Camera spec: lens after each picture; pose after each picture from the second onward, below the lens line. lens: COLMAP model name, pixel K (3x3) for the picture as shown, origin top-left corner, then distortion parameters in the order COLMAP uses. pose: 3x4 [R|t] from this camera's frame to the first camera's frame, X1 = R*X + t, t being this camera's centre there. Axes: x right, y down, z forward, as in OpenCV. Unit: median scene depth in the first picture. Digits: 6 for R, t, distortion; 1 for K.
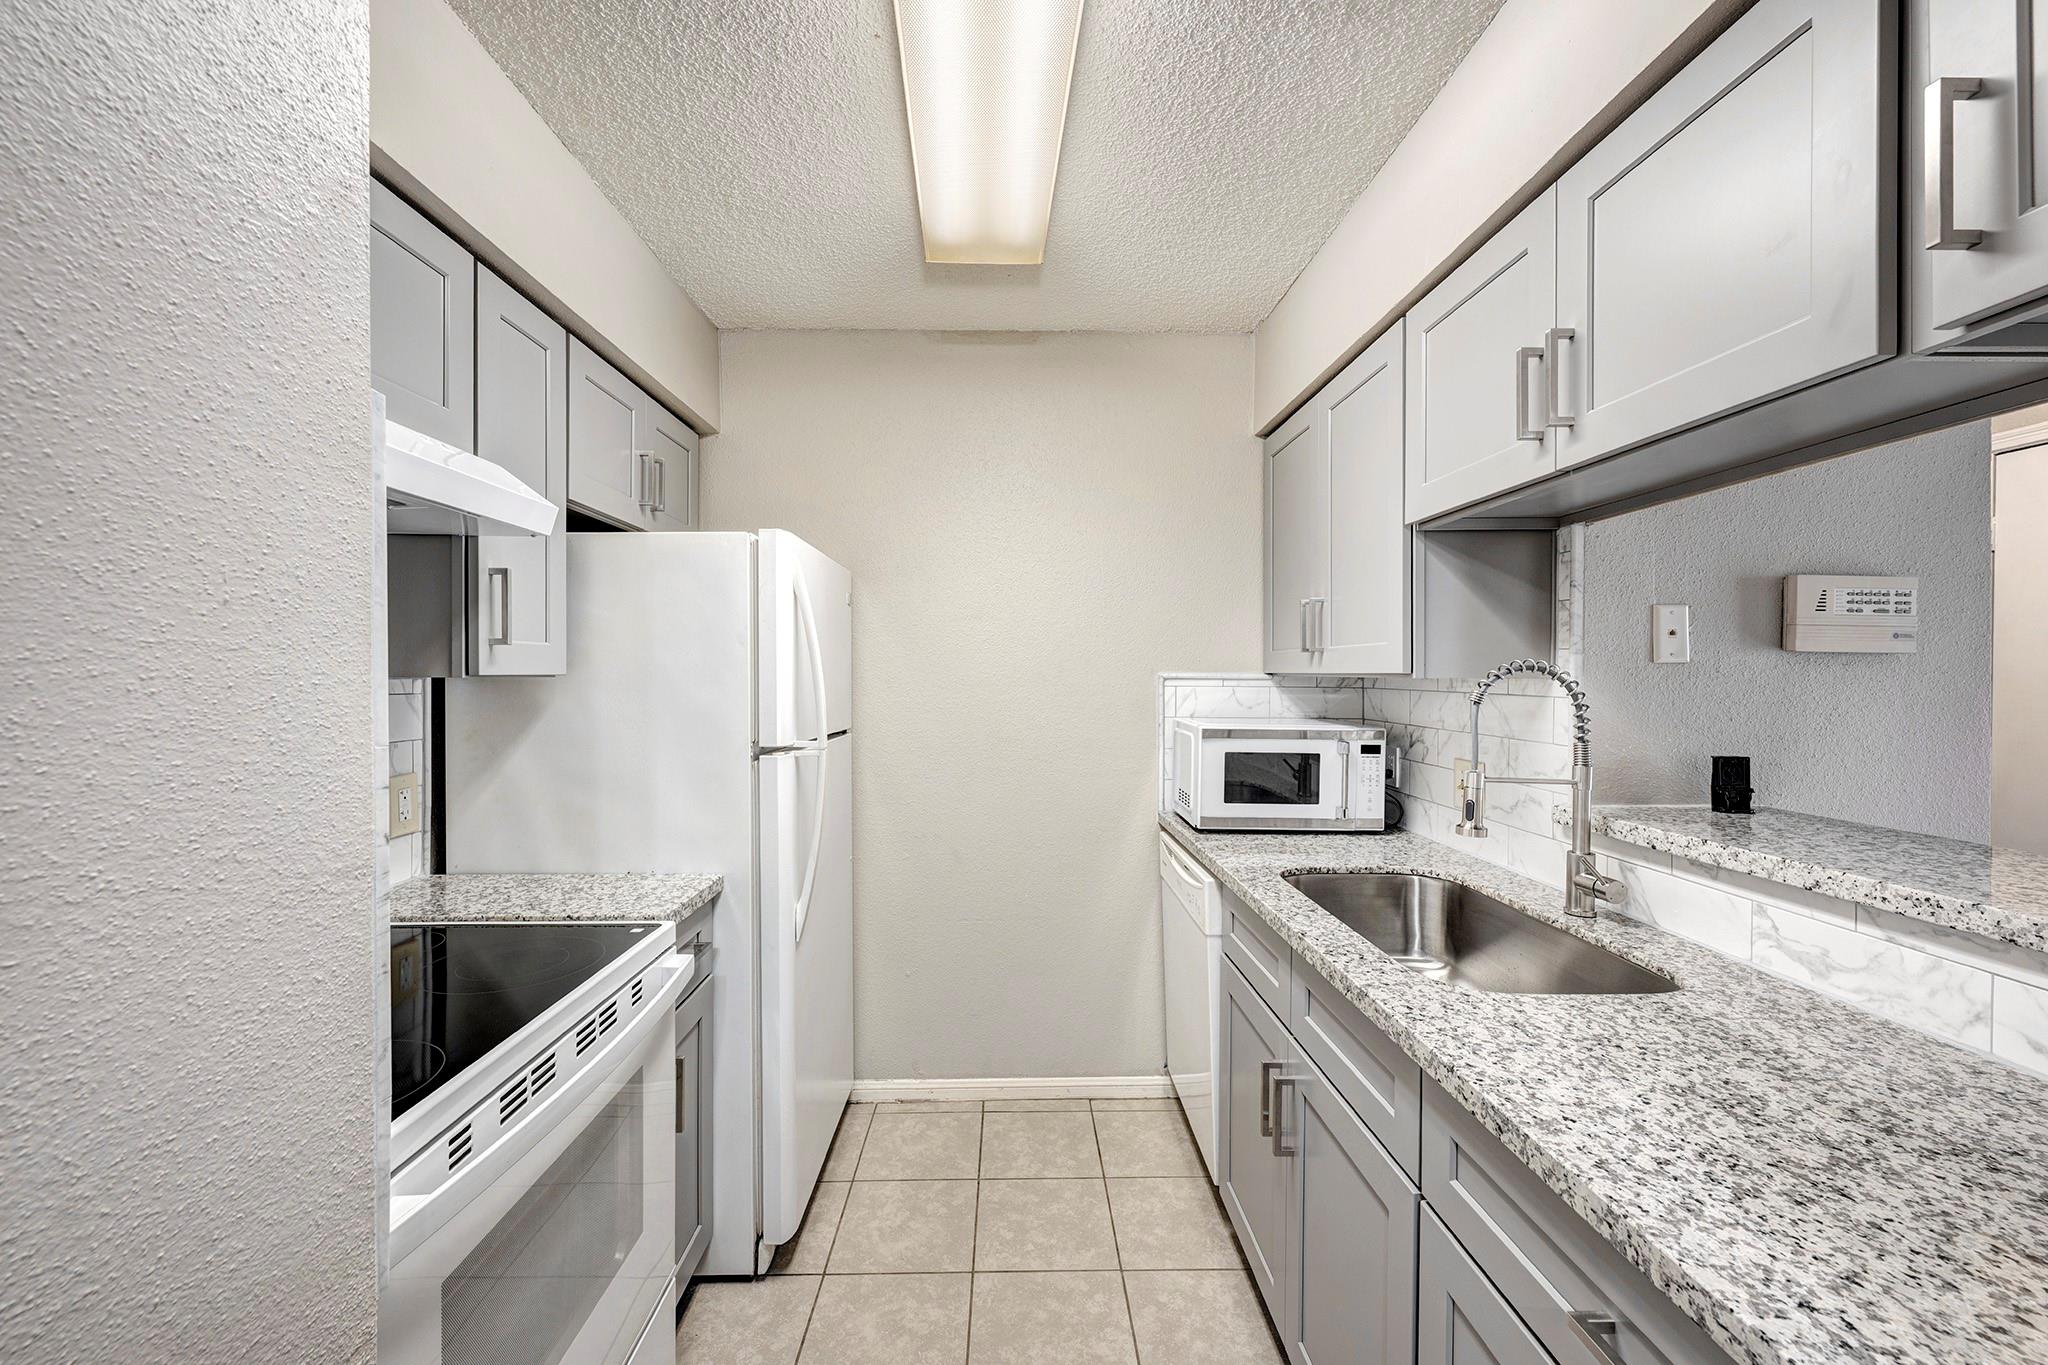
lens RADIAL K [[825.1, 0, 1022.0], [0, 825.1, 680.2], [0, 0, 1]] dist [0.013342, 0.000118]
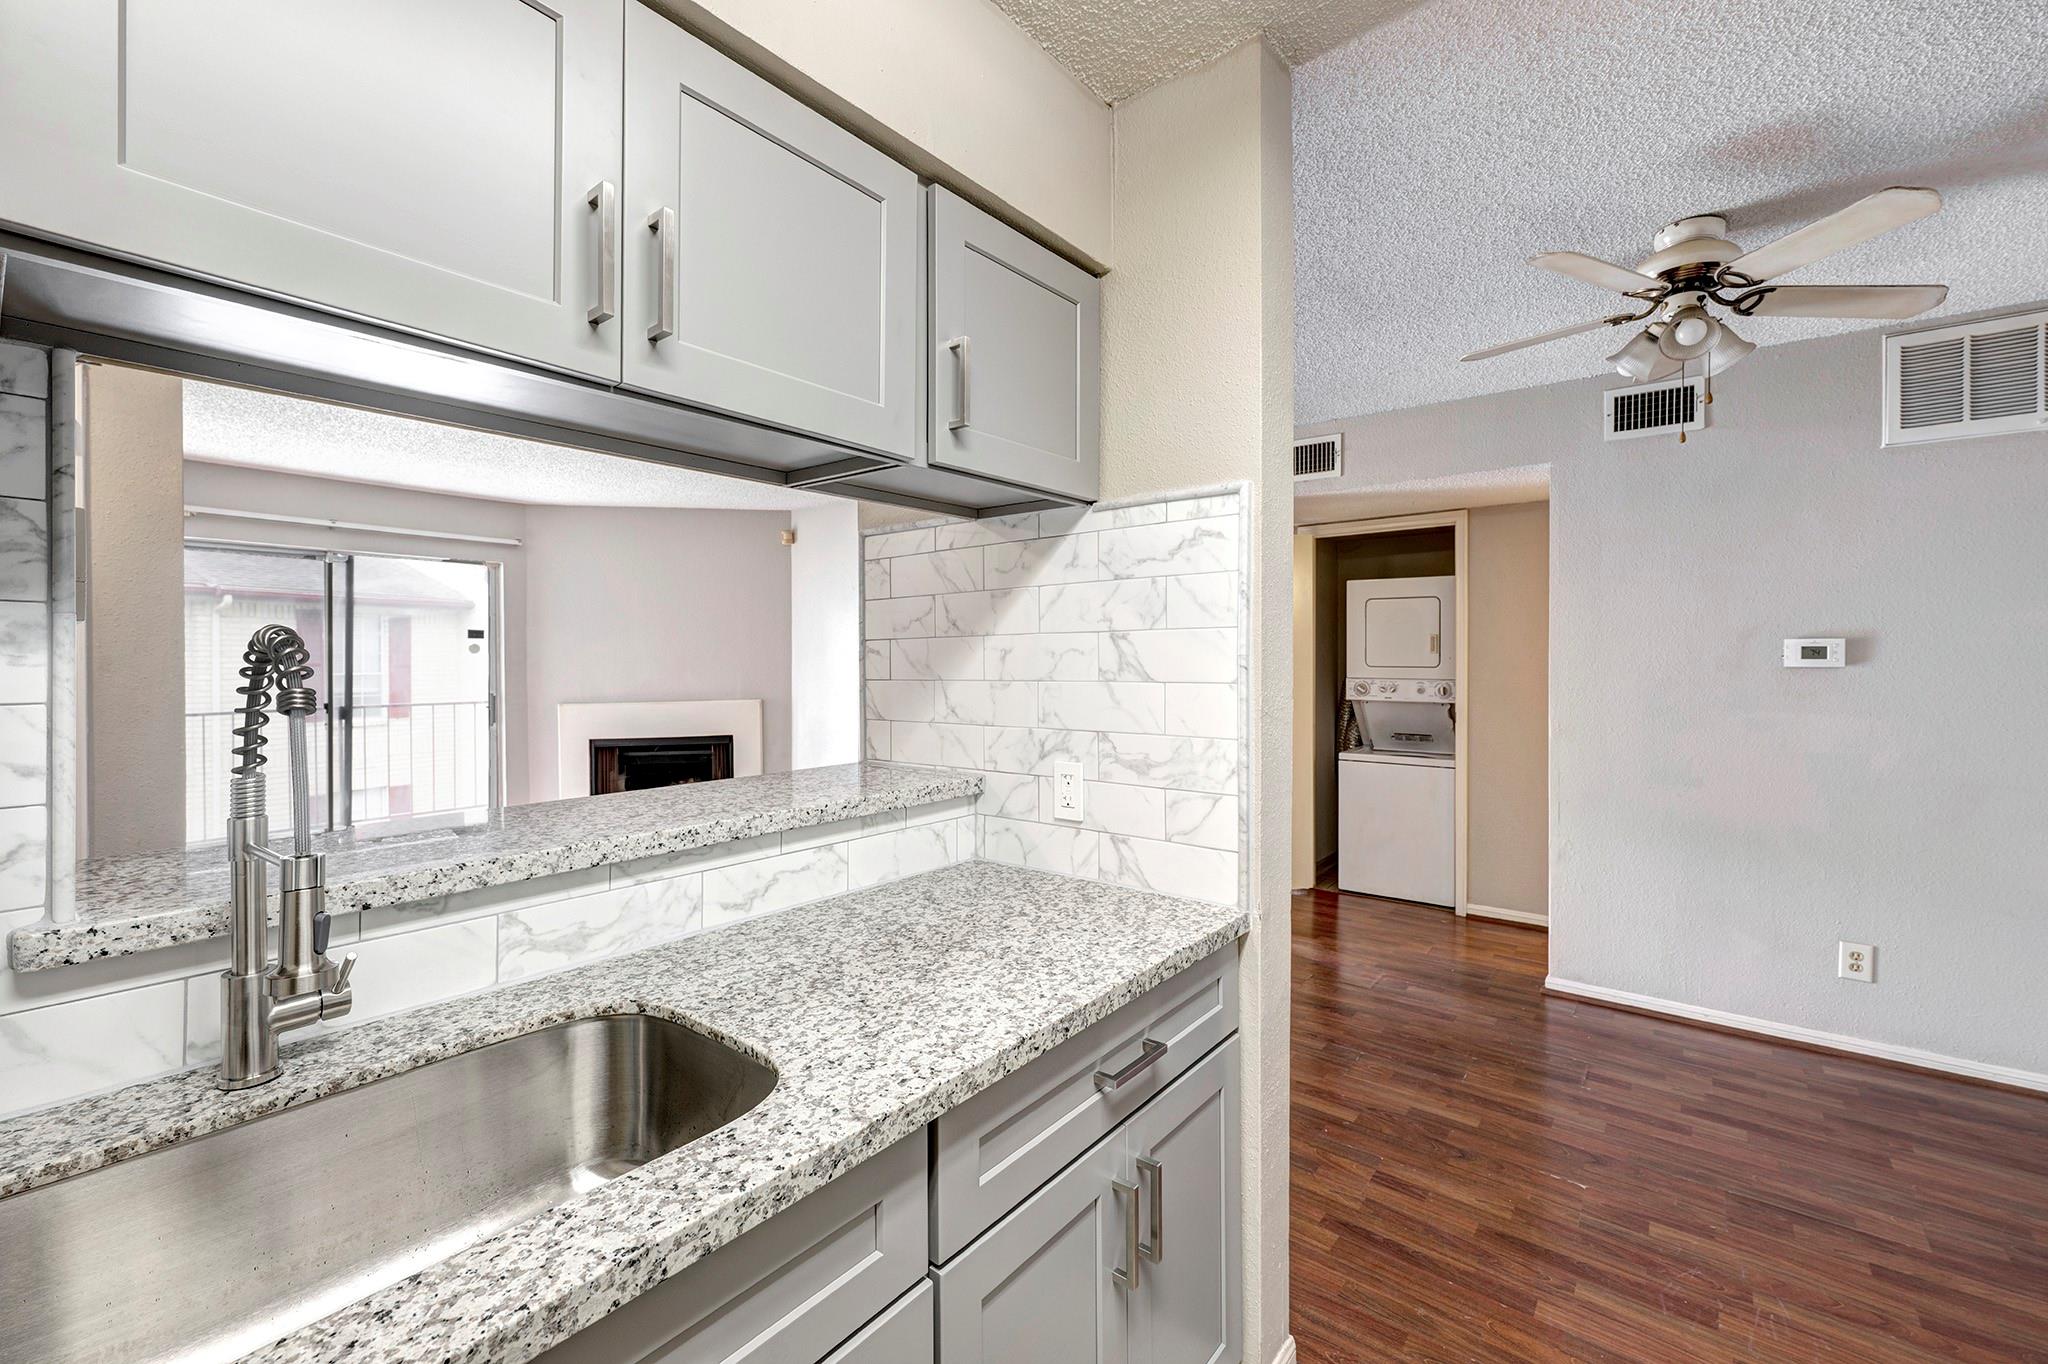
lens RADIAL K [[844.3, 0, 1015.2], [0, 844.3, 659.5], [0, 0, 1]] dist [-0.003669, -0.000071]
pose [[-0.755935, -0.003371, 0.654638, -0.141004], [0.003759, 0.999948, 0.009489, -0.012771], [-0.654636, 0.009634, -0.755883, 1.585285]]
